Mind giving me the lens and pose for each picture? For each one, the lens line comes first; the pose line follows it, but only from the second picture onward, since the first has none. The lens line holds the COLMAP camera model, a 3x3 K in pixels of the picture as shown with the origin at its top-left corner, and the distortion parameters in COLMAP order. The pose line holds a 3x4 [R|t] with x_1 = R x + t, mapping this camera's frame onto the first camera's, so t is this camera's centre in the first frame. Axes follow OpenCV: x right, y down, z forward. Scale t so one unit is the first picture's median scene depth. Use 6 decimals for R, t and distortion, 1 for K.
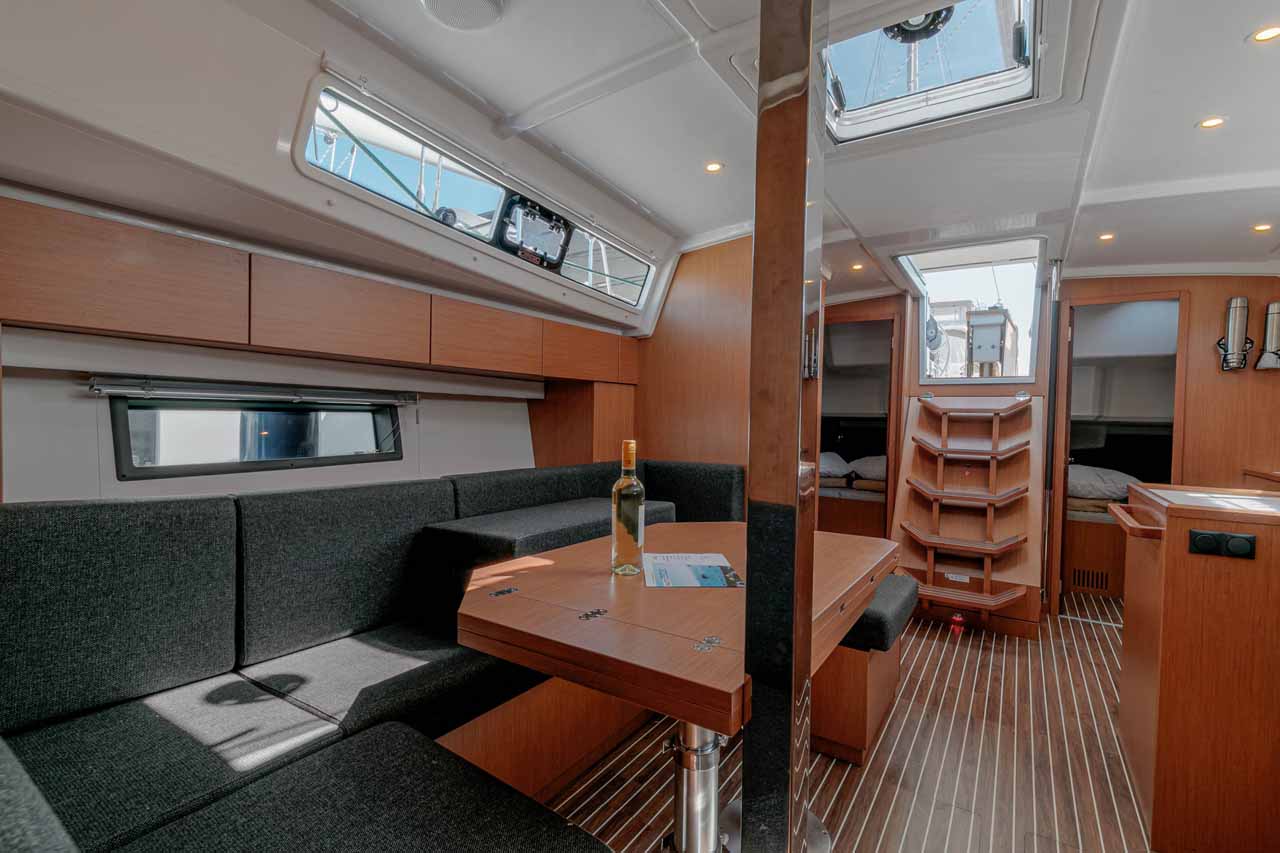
lens RADIAL K [[578.4, 0, 652.8], [0, 578.4, 429.8], [0, 0, 1]] dist [0.013173, 0.000010]
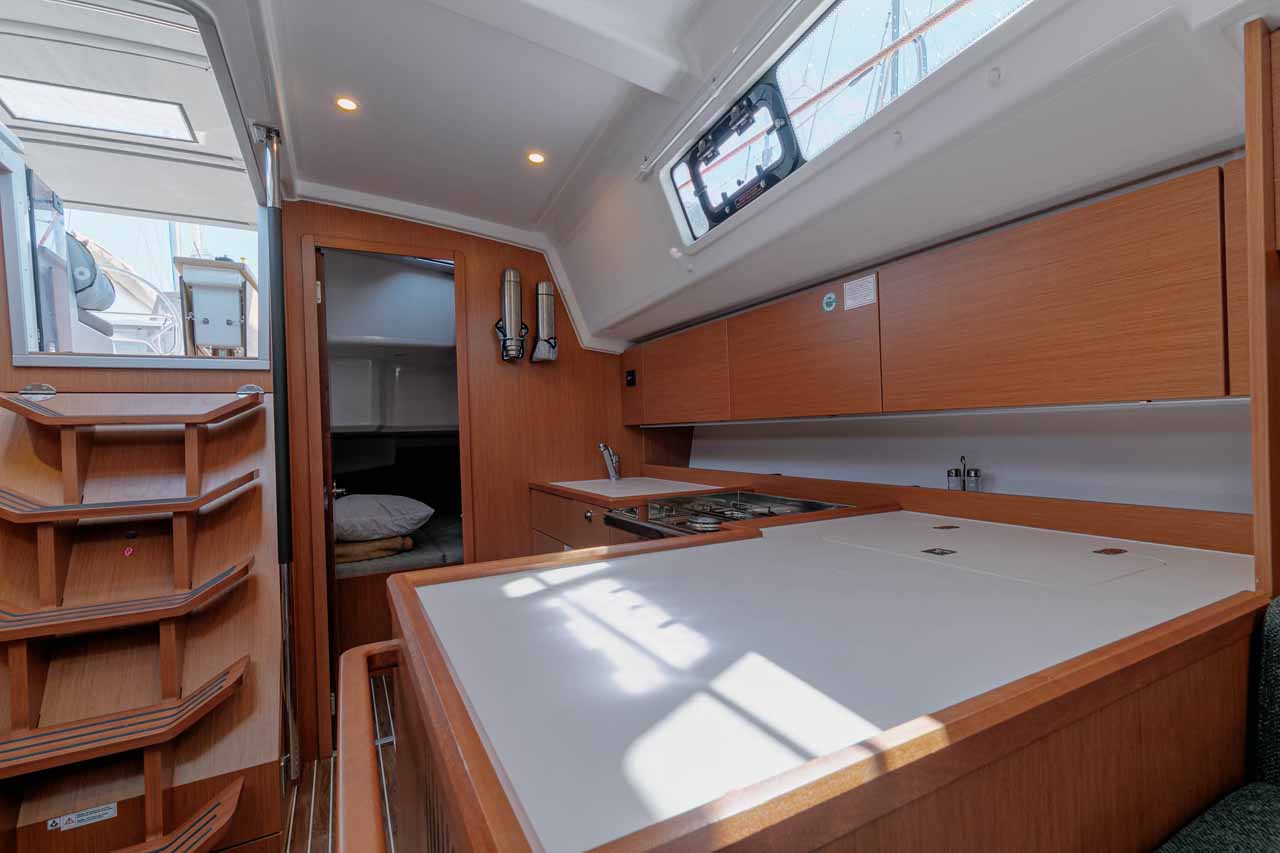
lens RADIAL K [[578.4, 0, 652.8], [0, 578.4, 429.8], [0, 0, 1]] dist [0.013173, 0.000010]
pose [[0.489413, -0.034361, 0.871375, 0.370309], [0.062113, 0.998059, 0.004470, 0.000465], [-0.869837, 0.051936, 0.490597, 0.425013]]
